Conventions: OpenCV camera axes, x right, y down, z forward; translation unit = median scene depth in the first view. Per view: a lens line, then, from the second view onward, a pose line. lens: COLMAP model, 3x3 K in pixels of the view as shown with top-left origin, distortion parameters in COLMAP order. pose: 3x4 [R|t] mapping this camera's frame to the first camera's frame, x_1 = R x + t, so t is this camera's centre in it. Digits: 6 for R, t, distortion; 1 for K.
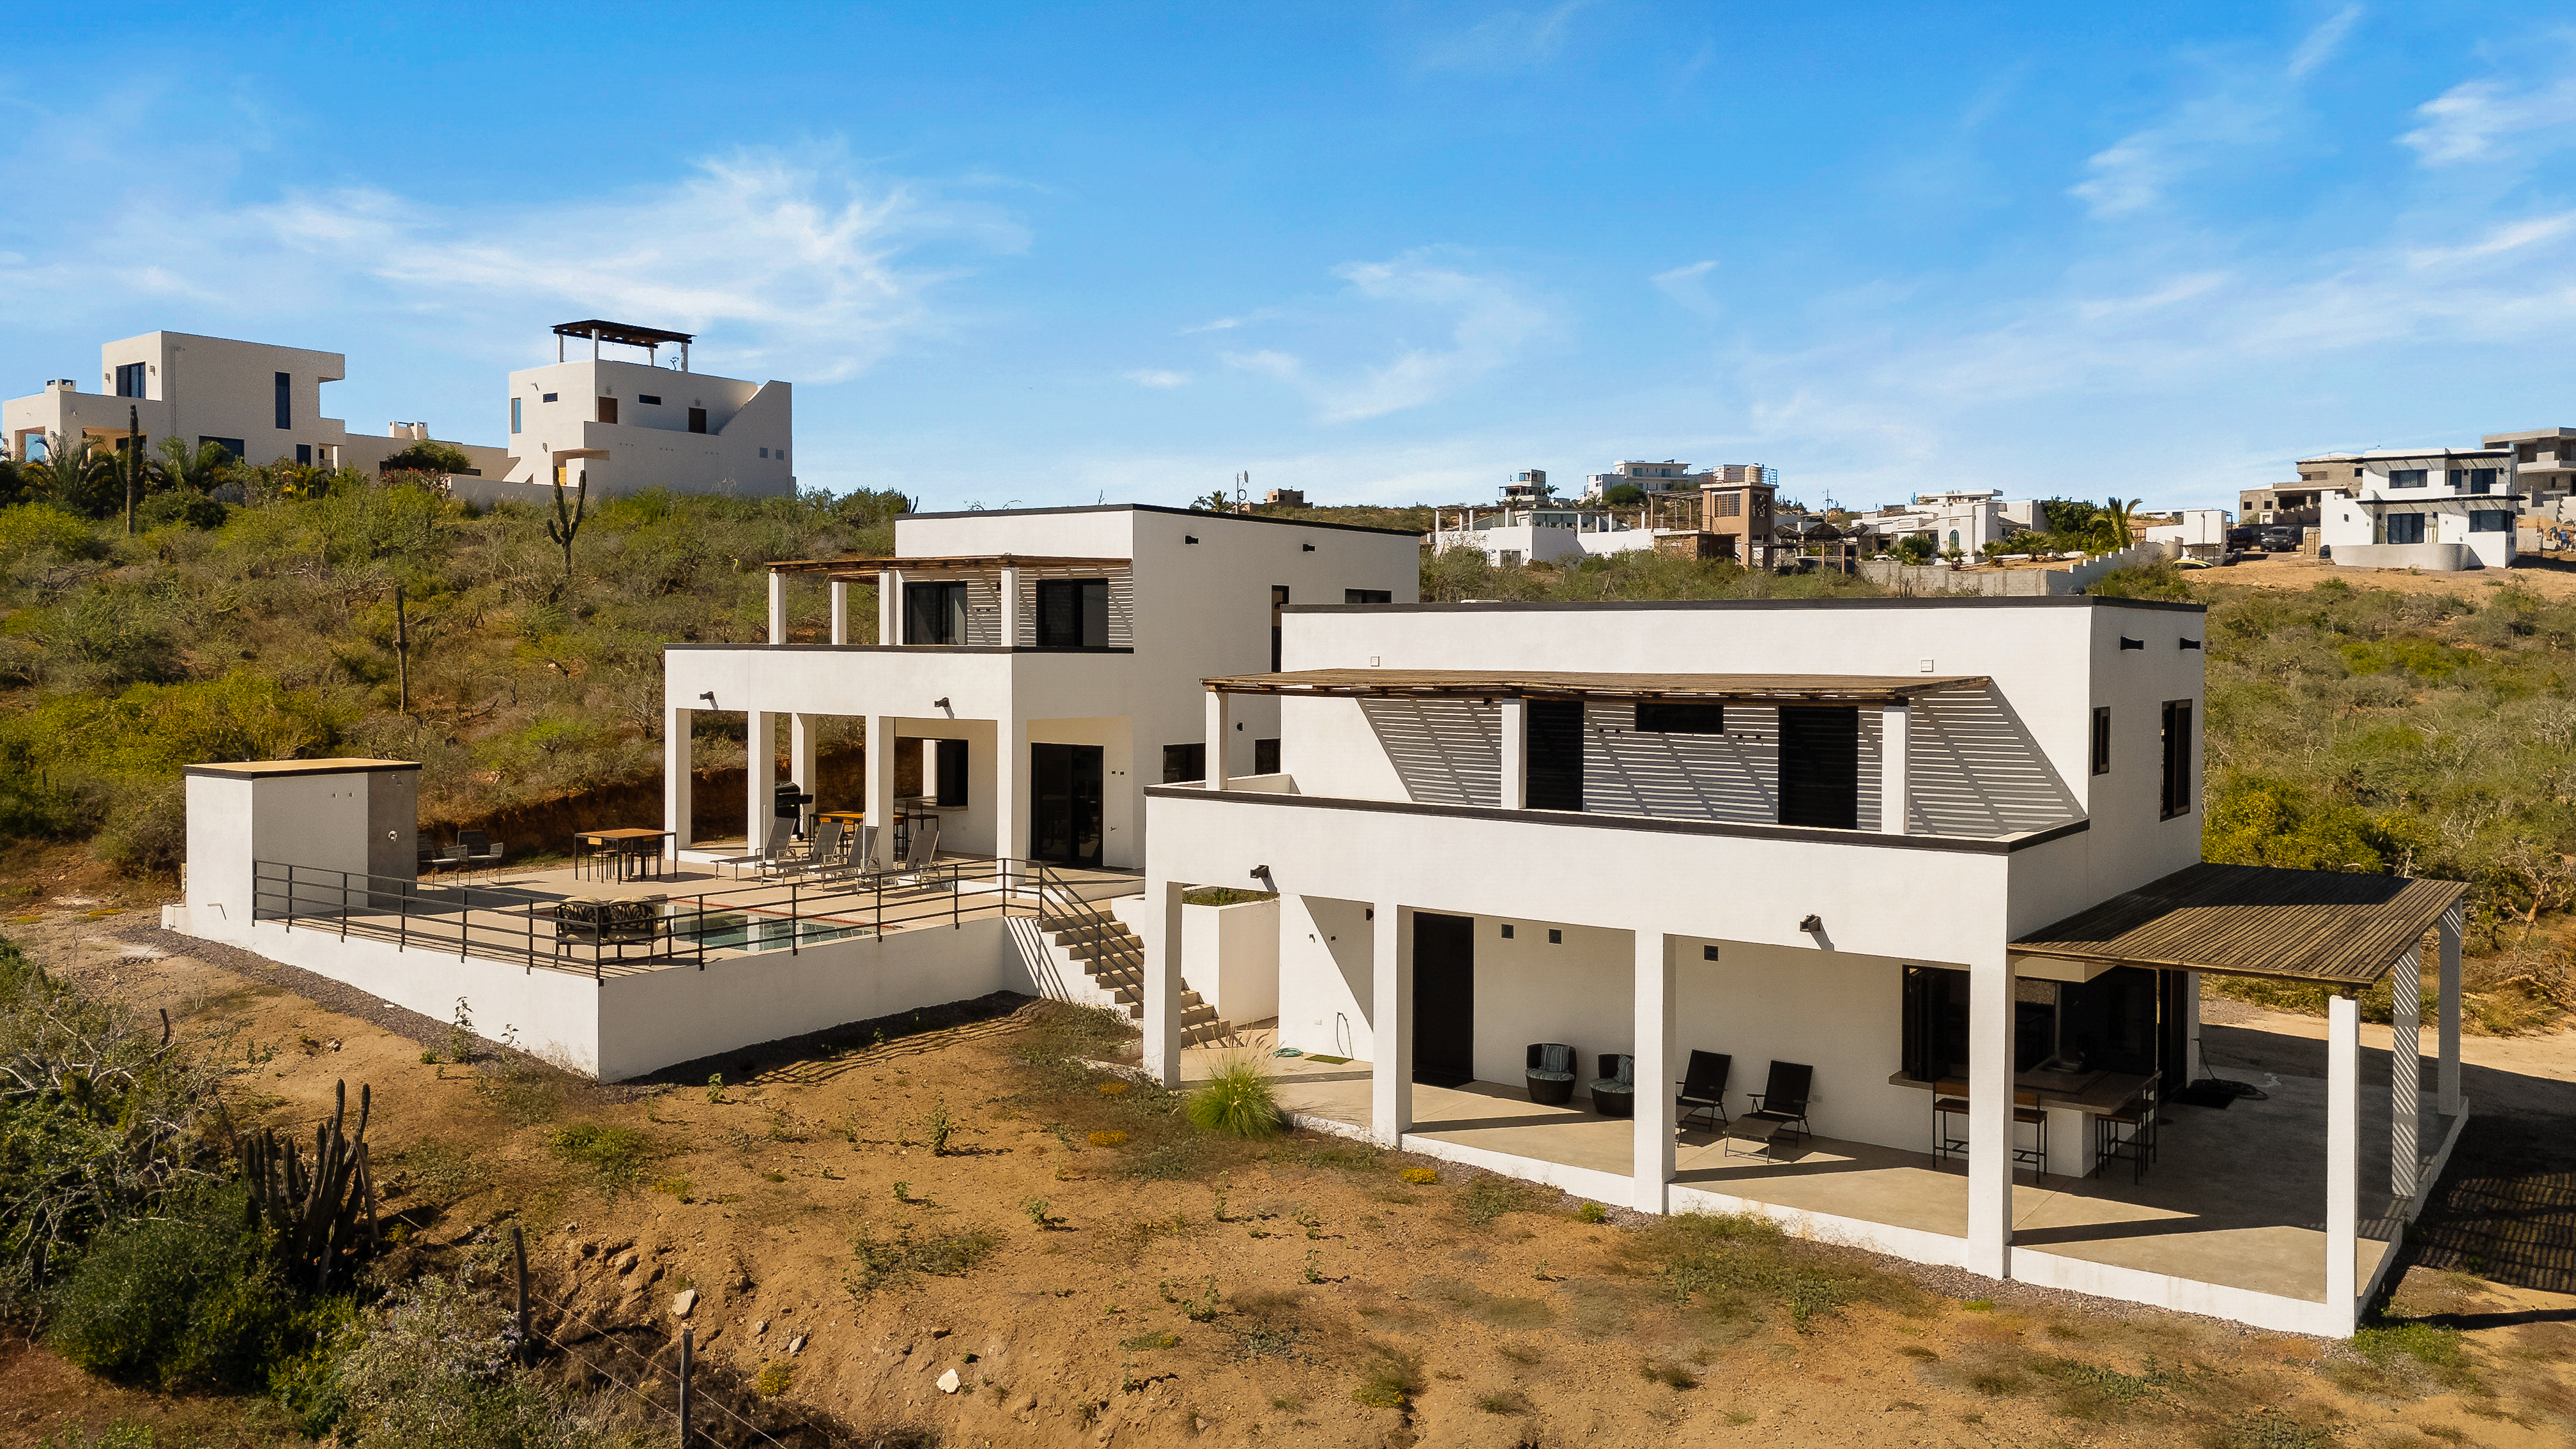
lens RADIAL K [[1918.6, 0, 1291.1], [0, 1918.6, 725.0], [0, 0, 1]] dist [0.099545, -0.098914]
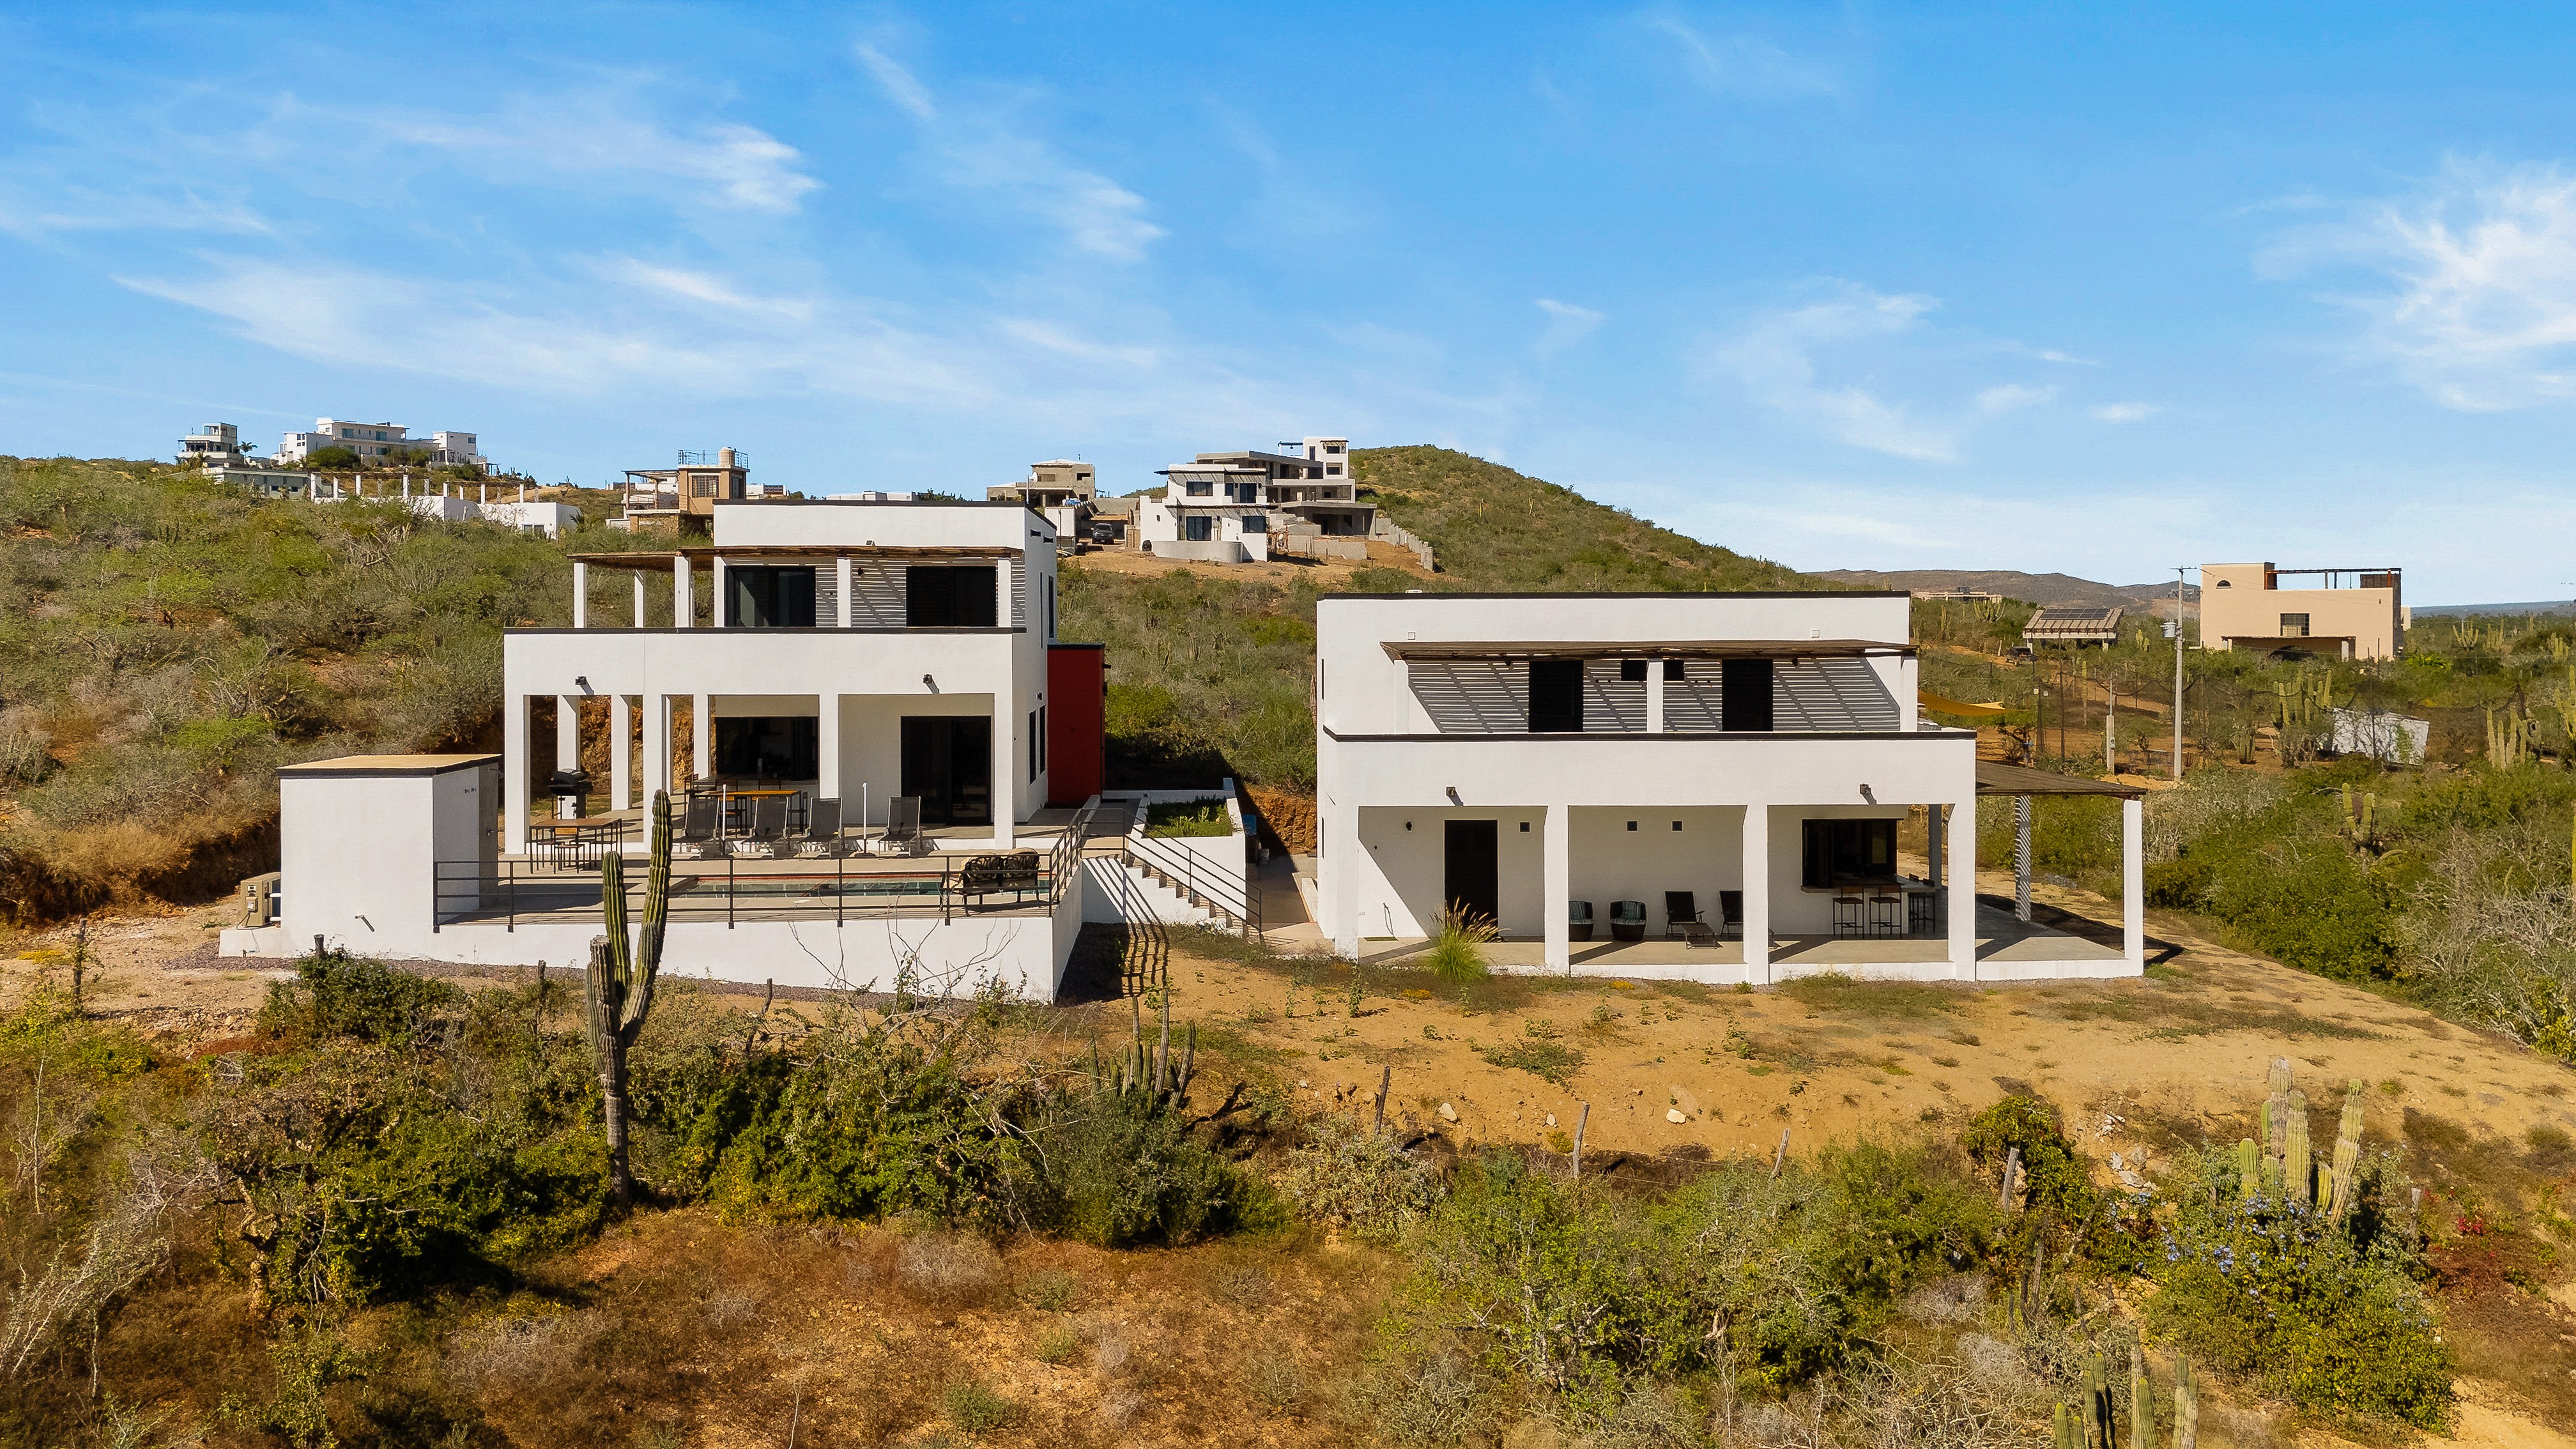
lens RADIAL K [[1936.6, 0, 1298.6], [0, 1936.6, 659.2], [0, 0, 1]] dist [0.105796, -0.102697]
pose [[0.776121, -0.017943, 0.630328, -0.241037], [0.032078, 0.999424, -0.011048, -0.001264], [-0.629767, 0.028794, 0.776250, 0.000228]]
